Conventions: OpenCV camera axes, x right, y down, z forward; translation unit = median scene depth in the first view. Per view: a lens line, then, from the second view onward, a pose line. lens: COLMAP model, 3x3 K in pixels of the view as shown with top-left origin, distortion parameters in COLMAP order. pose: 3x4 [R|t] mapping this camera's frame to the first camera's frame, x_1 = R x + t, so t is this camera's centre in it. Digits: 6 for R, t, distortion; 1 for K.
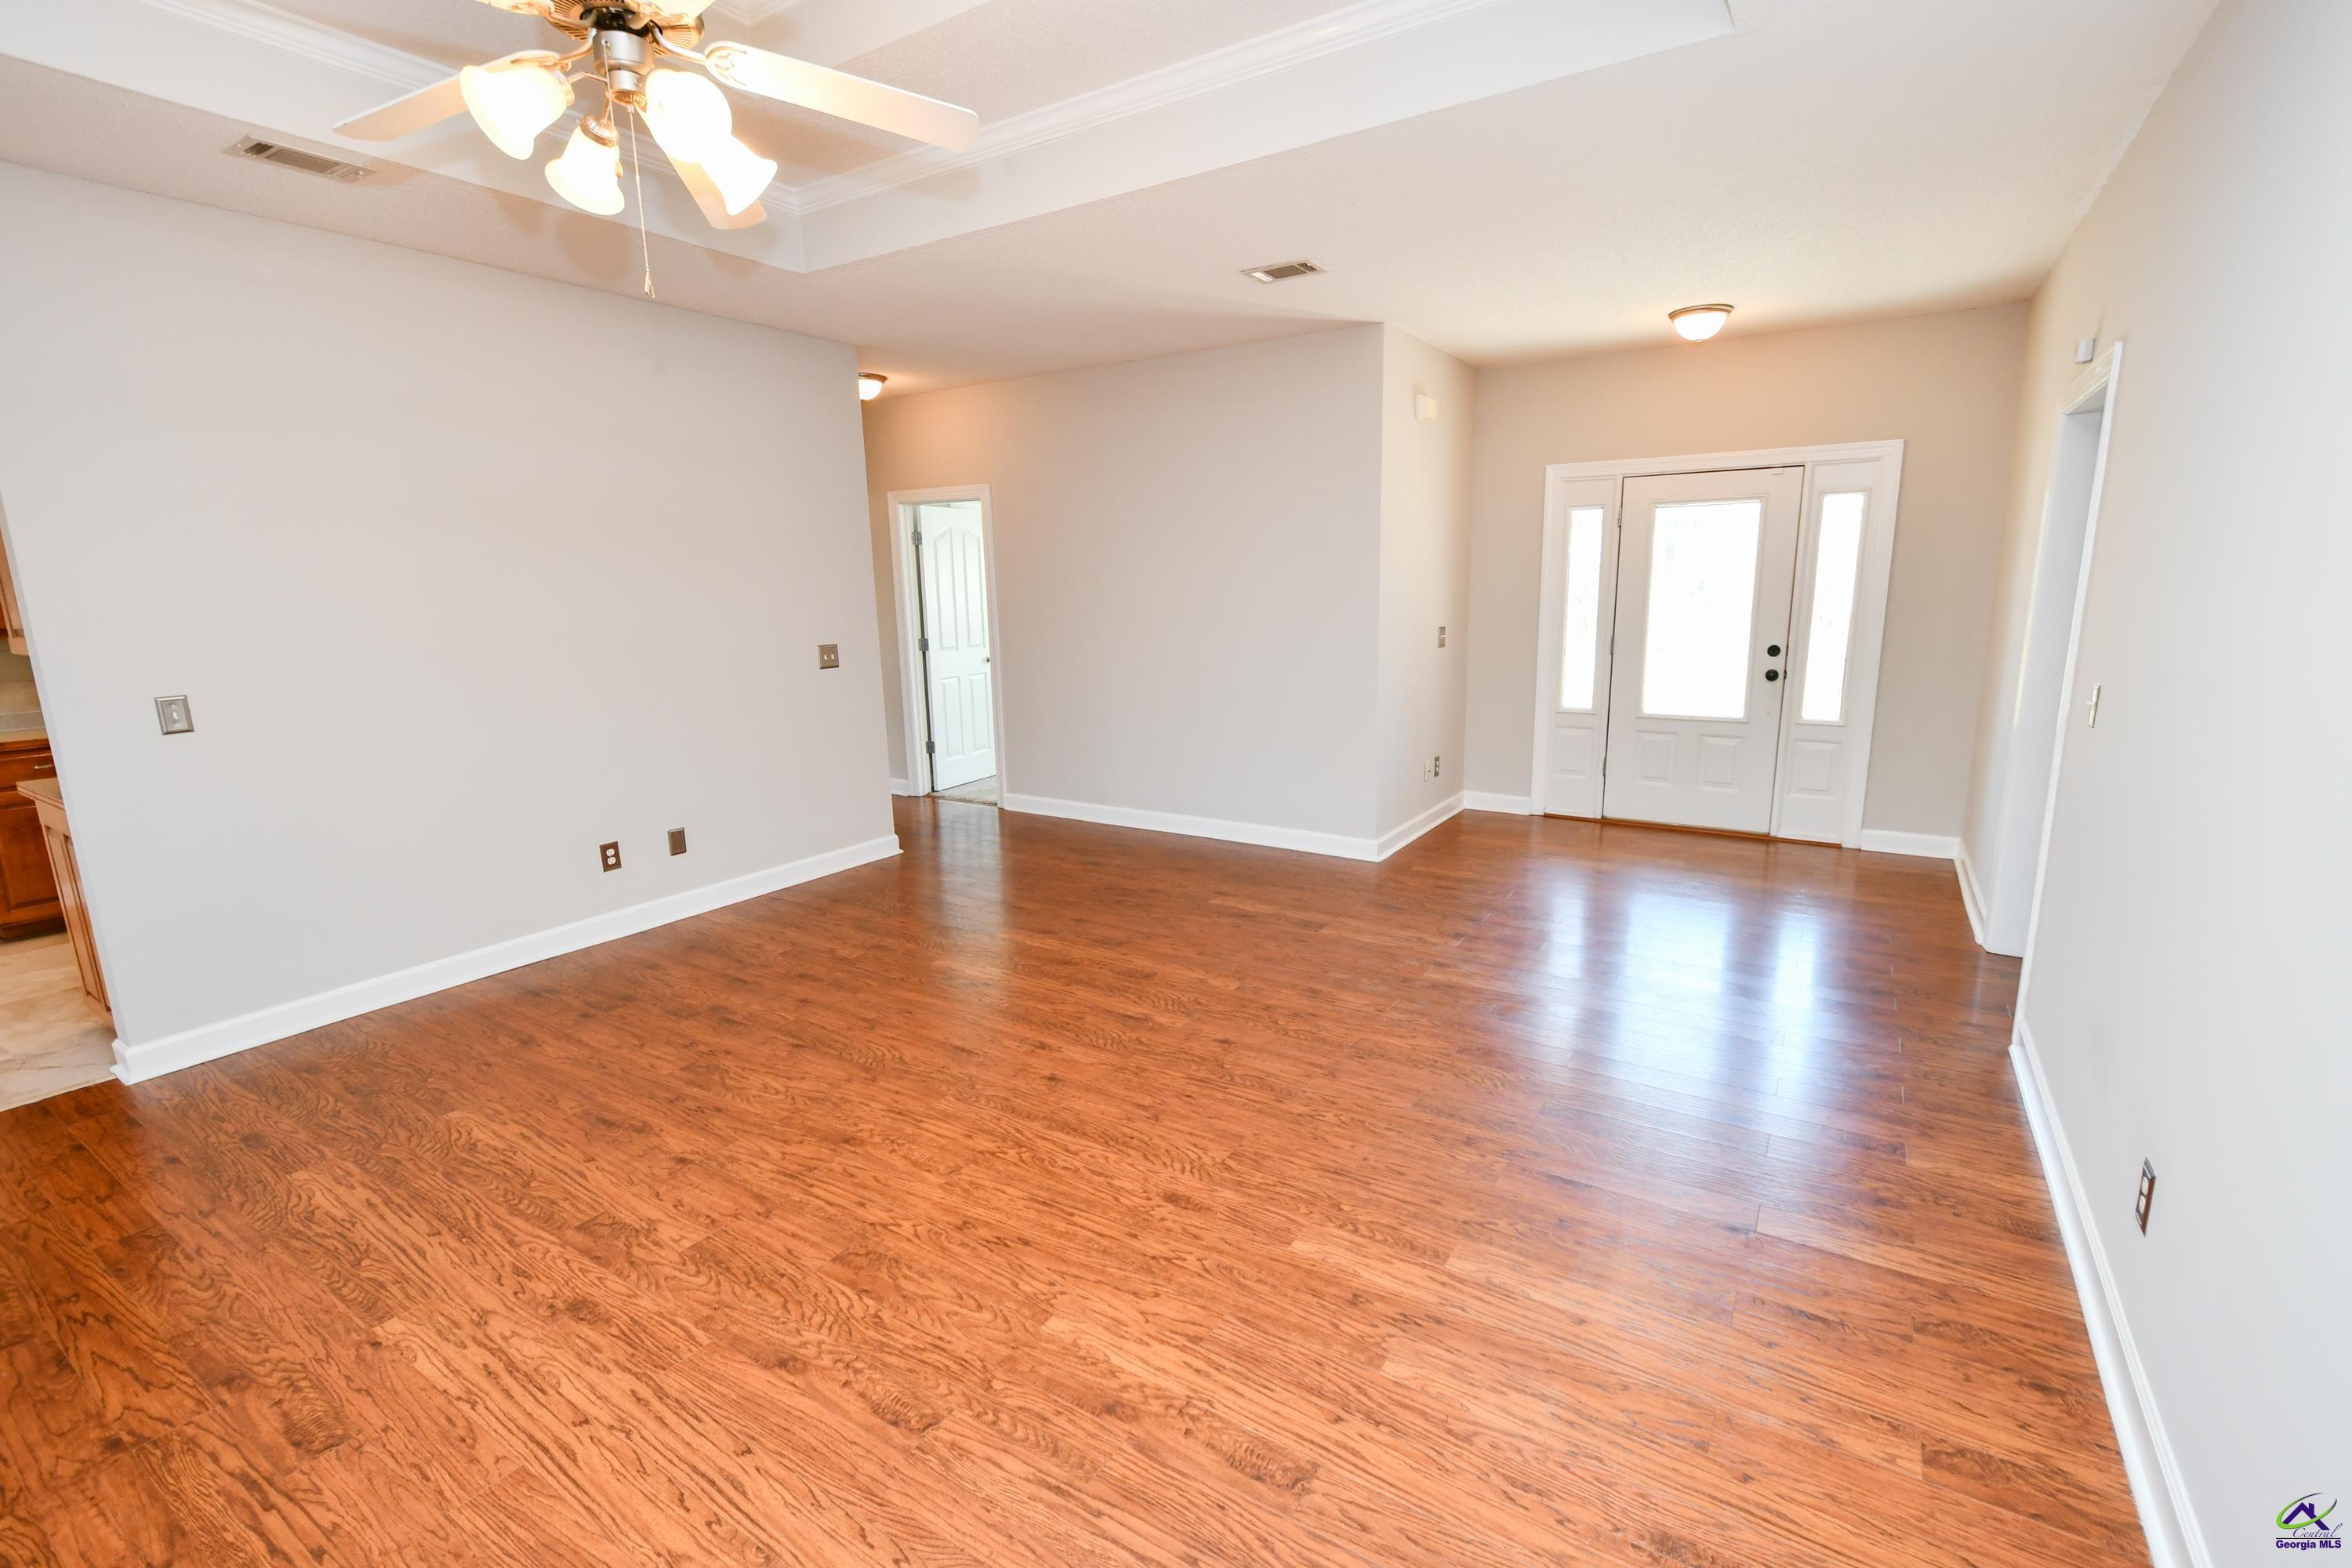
lens RADIAL K [[1033.9, 0, 1189.0], [0, 1033.9, 781.8], [0, 0, 1]] dist [0.007209, -0.009620]
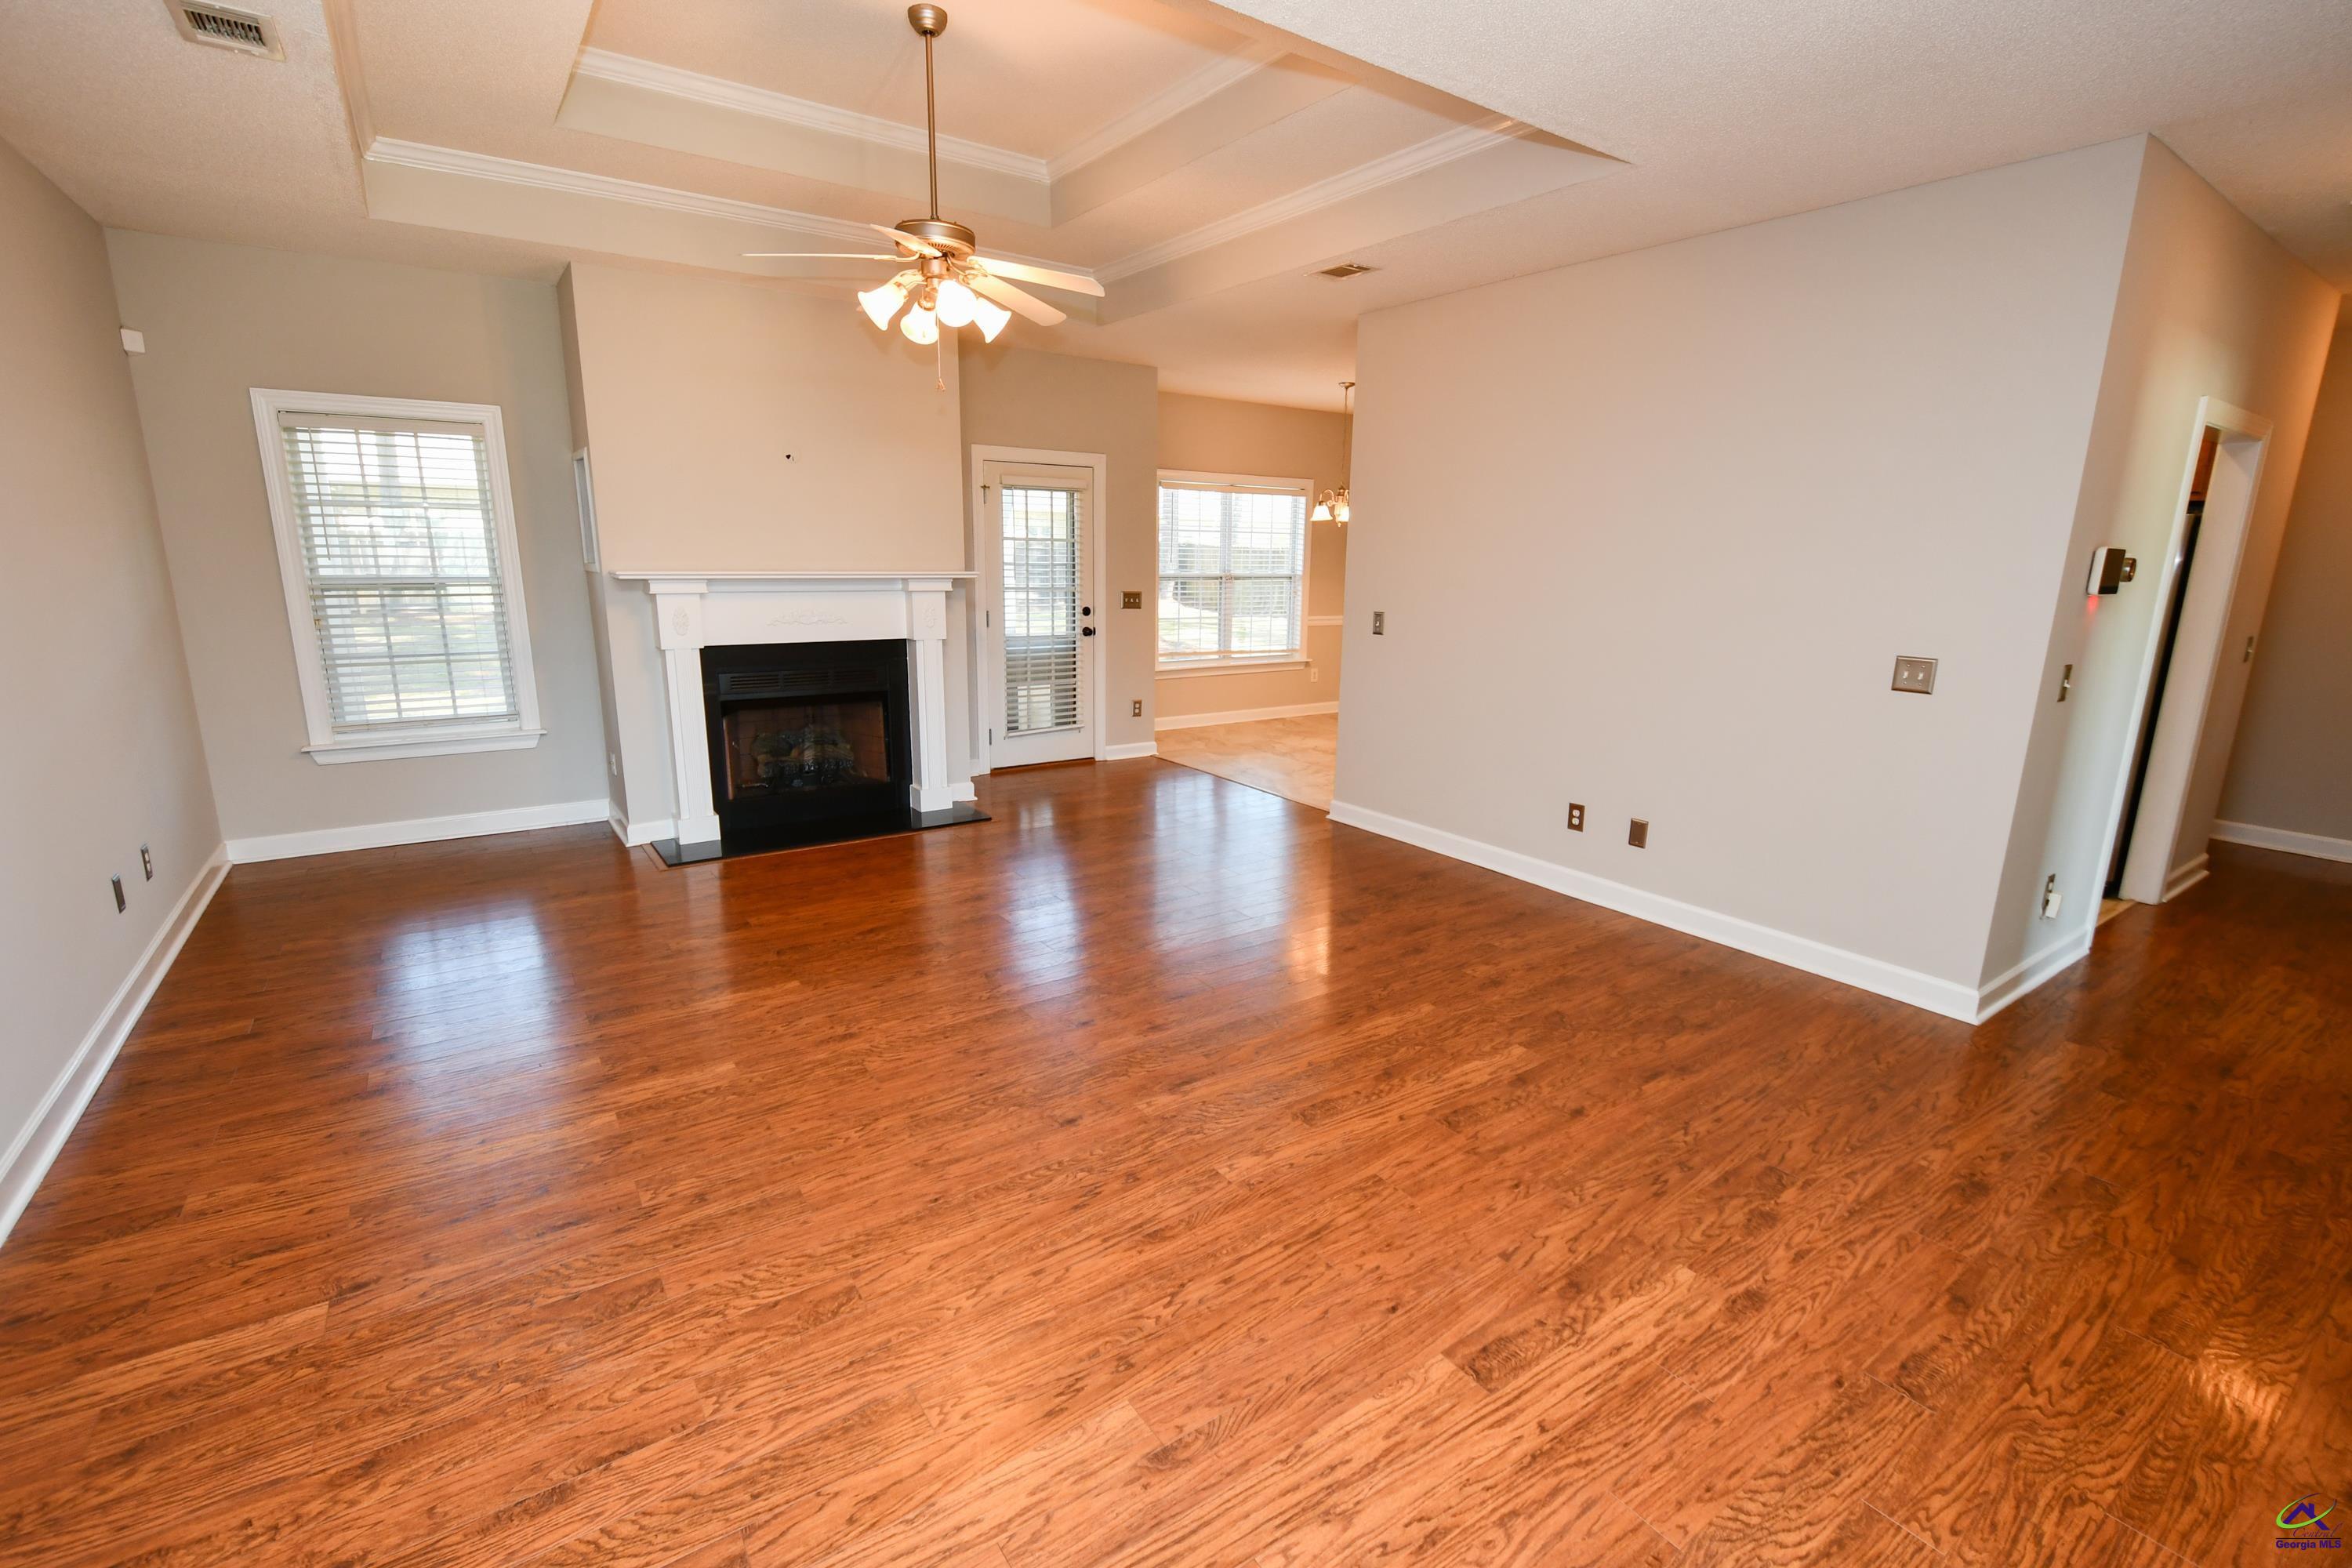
lens RADIAL K [[1033.9, 0, 1189.0], [0, 1033.9, 781.8], [0, 0, 1]] dist [0.007209, -0.009620]
pose [[-0.376128, 0.215474, -0.901165, 0.637504], [-0.193142, 0.932987, 0.303696, -0.248987], [0.906214, 0.288281, -0.309305, 1.189681]]
